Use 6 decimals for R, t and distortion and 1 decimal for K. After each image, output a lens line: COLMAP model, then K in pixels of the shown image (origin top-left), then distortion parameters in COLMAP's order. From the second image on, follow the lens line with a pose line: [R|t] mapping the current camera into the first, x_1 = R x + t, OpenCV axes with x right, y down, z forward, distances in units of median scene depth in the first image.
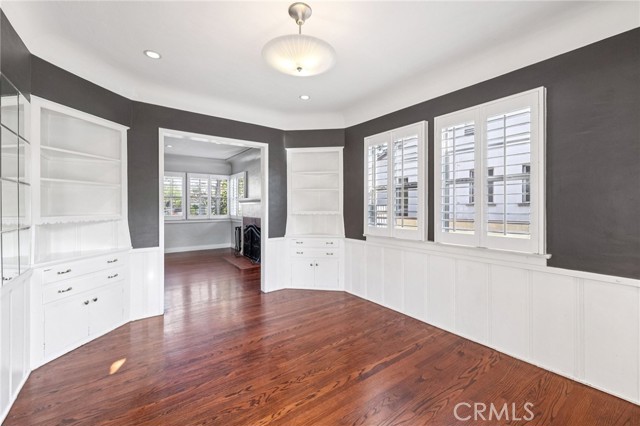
lens RADIAL K [[269.3, 0, 324.4], [0, 269.3, 207.5], [0, 0, 1]] dist [0.001249, 0.000120]
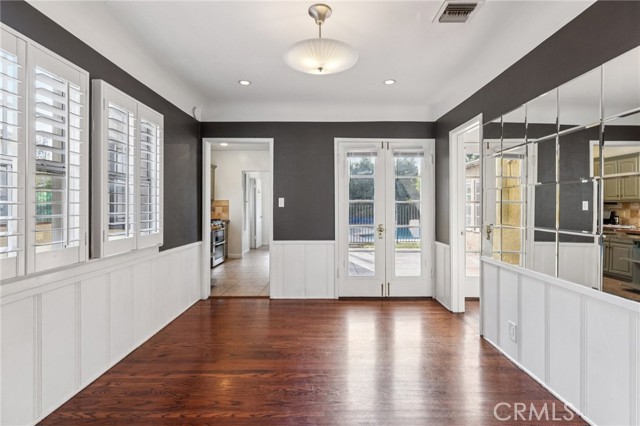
lens RADIAL K [[319.9, 0, 318.2], [0, 319.9, 205.7], [0, 0, 1]] dist [-0.003282, -0.000534]
pose [[-0.798917, -0.003349, 0.601433, -0.608427], [-0.000226, 0.999986, 0.005269, -0.012268], [-0.601442, 0.004074, -0.798906, 1.488545]]
